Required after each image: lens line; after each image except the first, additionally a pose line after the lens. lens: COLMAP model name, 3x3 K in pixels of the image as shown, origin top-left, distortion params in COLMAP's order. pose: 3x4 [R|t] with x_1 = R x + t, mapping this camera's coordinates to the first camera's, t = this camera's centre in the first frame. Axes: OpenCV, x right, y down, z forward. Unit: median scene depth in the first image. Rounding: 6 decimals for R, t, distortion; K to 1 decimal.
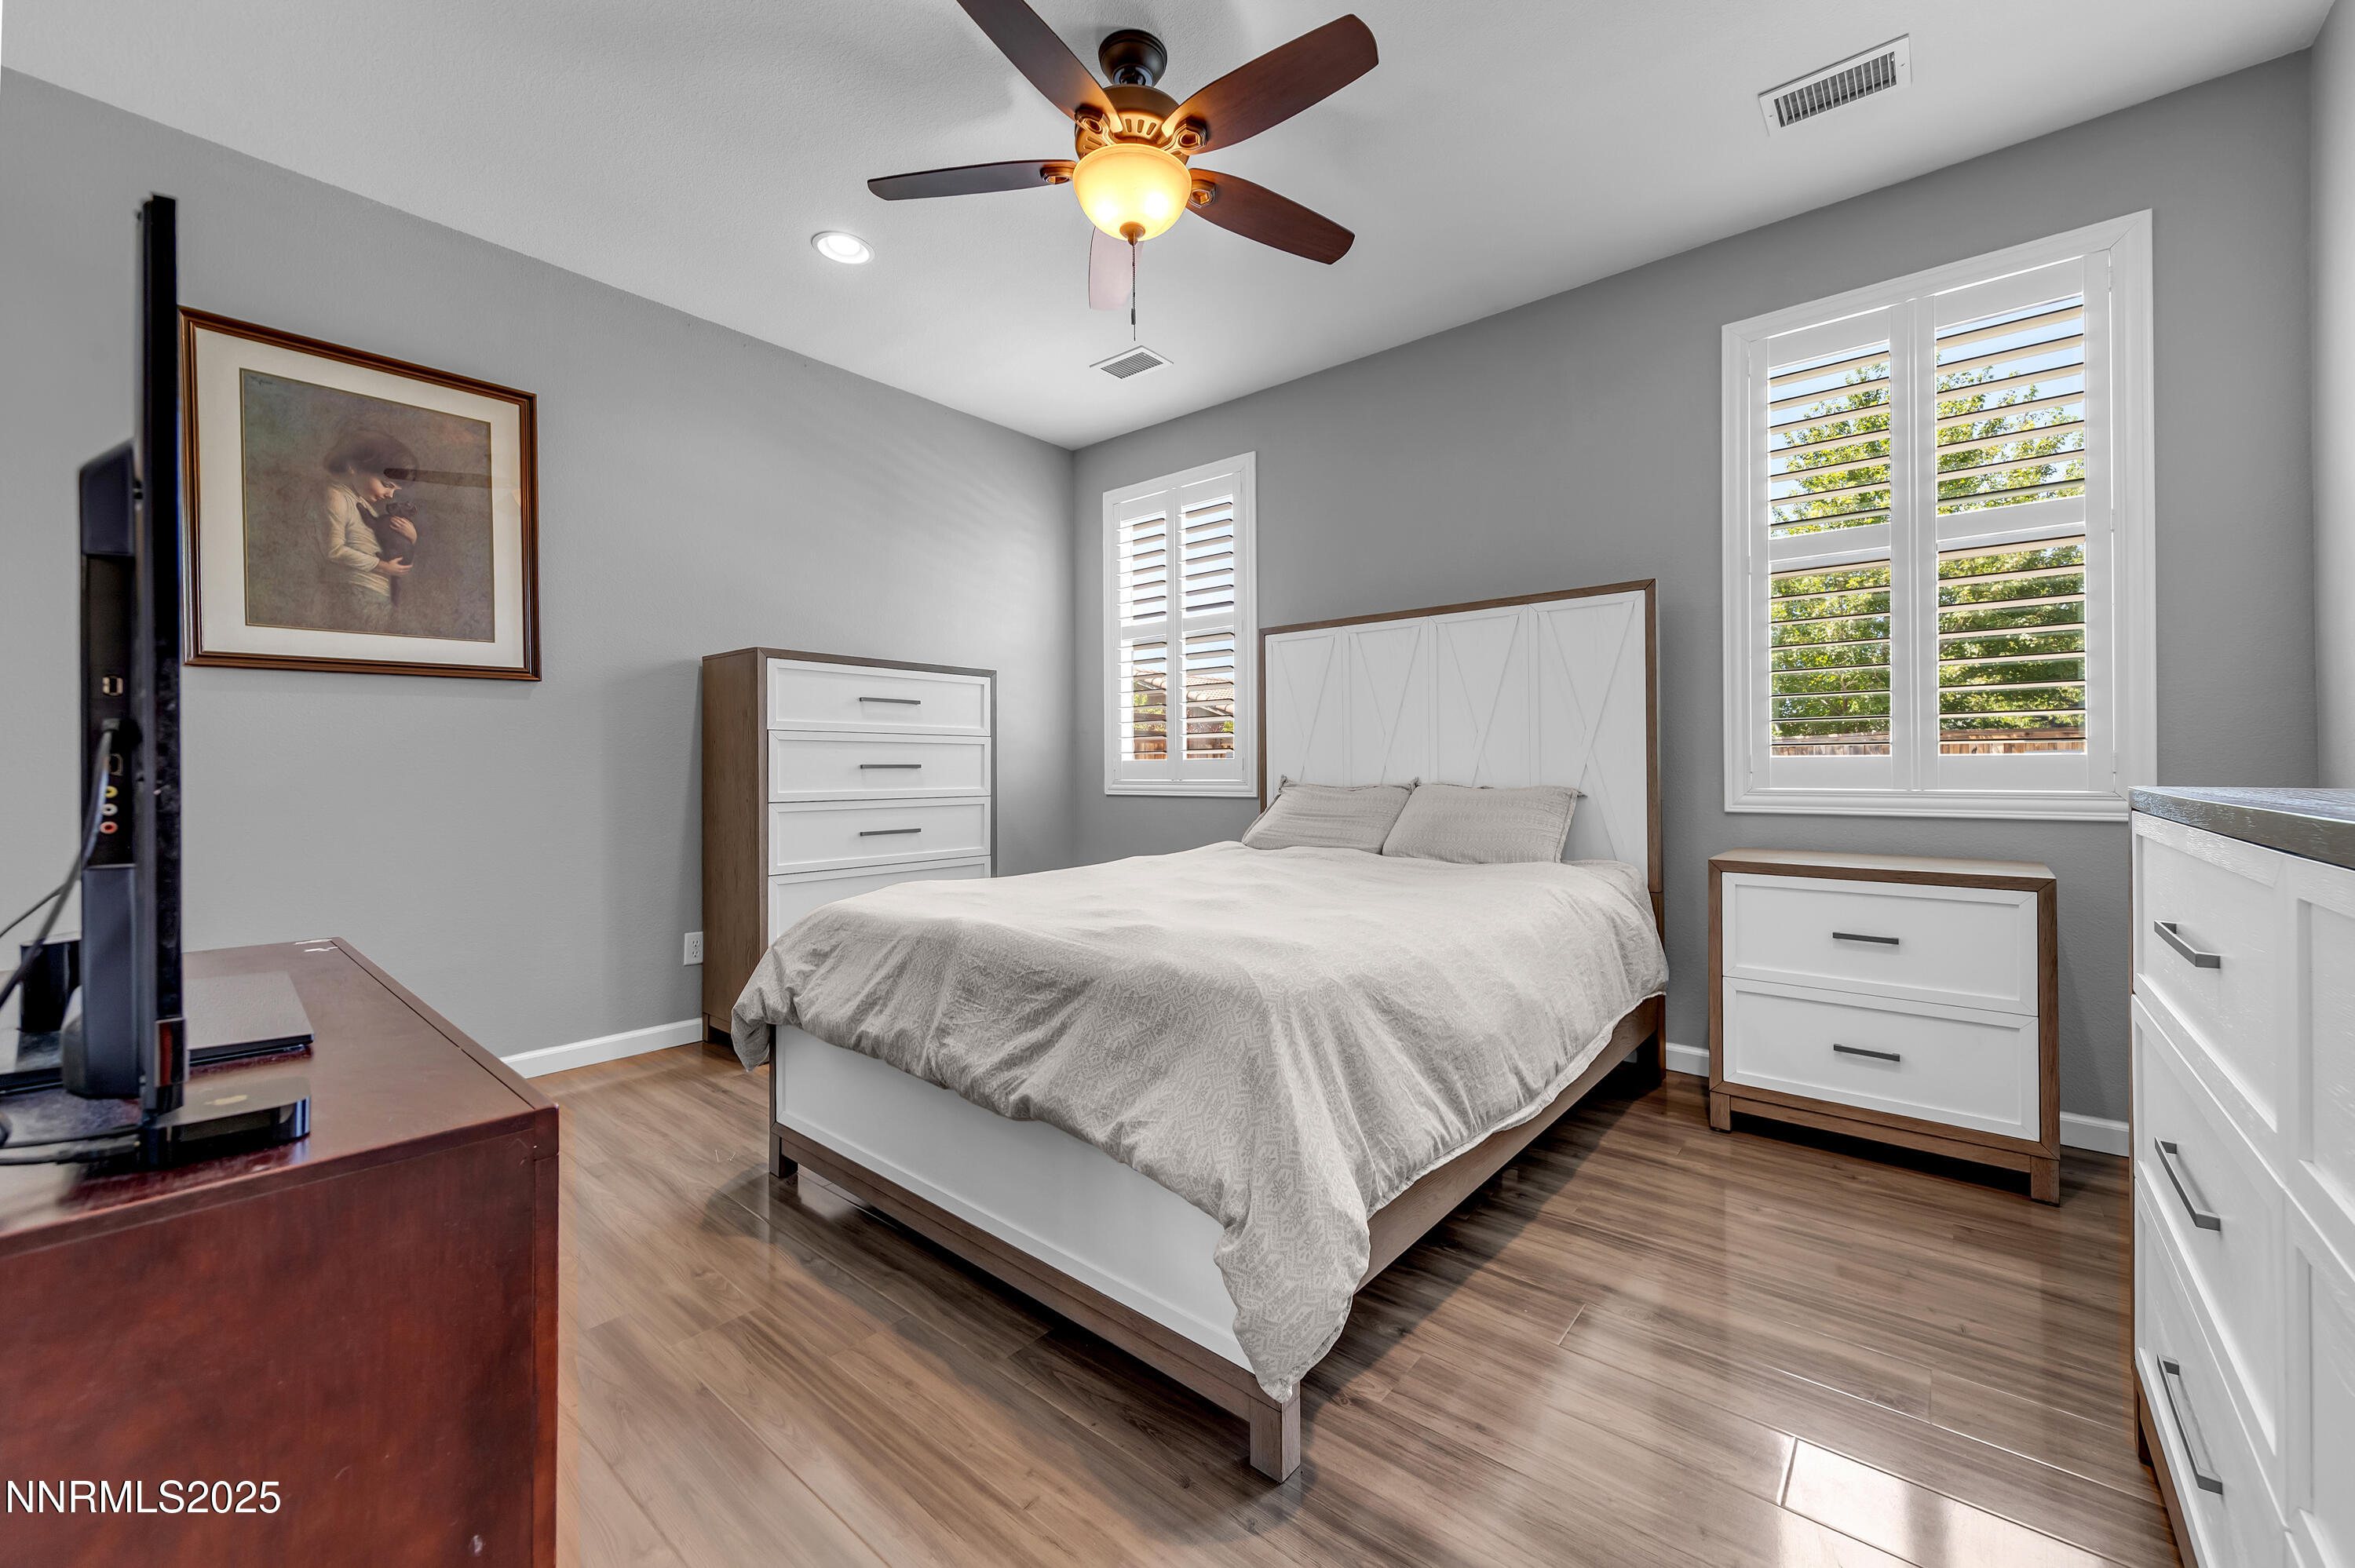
lens RADIAL K [[910.4, 0, 1190.8], [0, 910.4, 774.6], [0, 0, 1]] dist [0.000804, -0.000005]
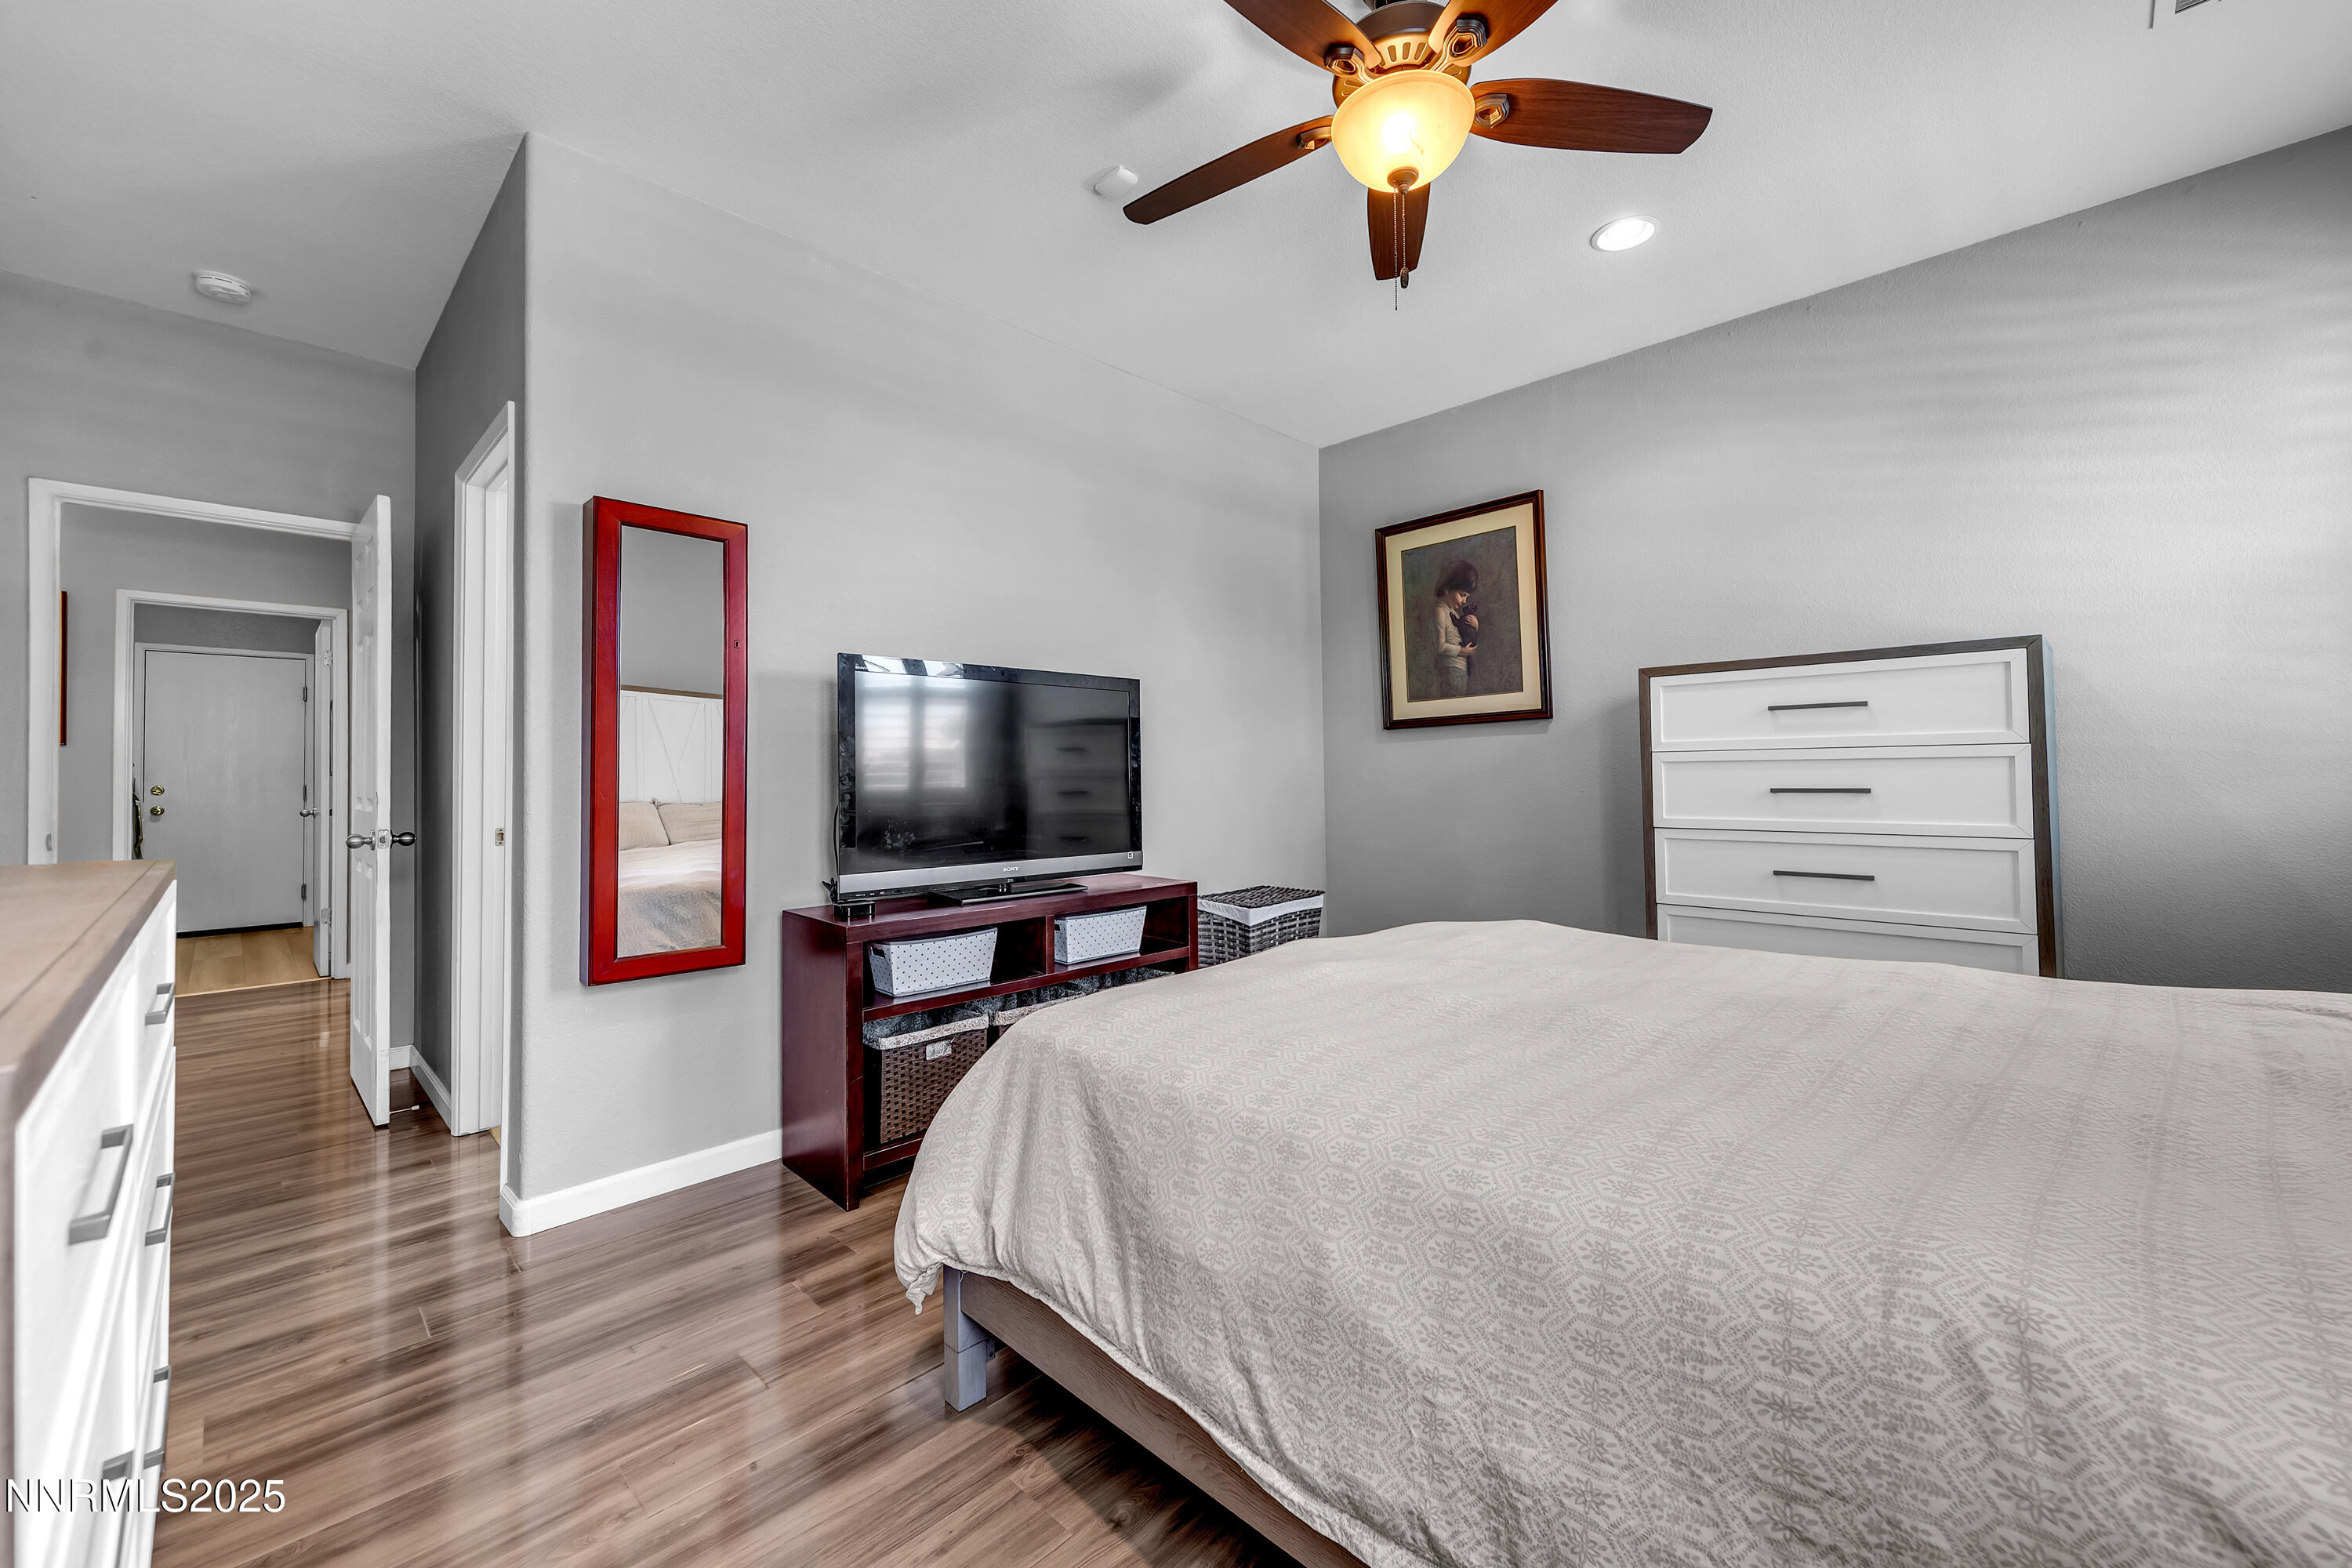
lens RADIAL K [[909.4, 0, 1189.3], [0, 909.4, 774.6], [0, 0, 1]] dist [0.000804, -0.000005]
pose [[-0.064682, 0.002920, -0.997902, 0.611259], [0.005550, 0.999981, 0.002566, -0.035430], [0.997891, -0.005372, -0.064697, 0.659623]]
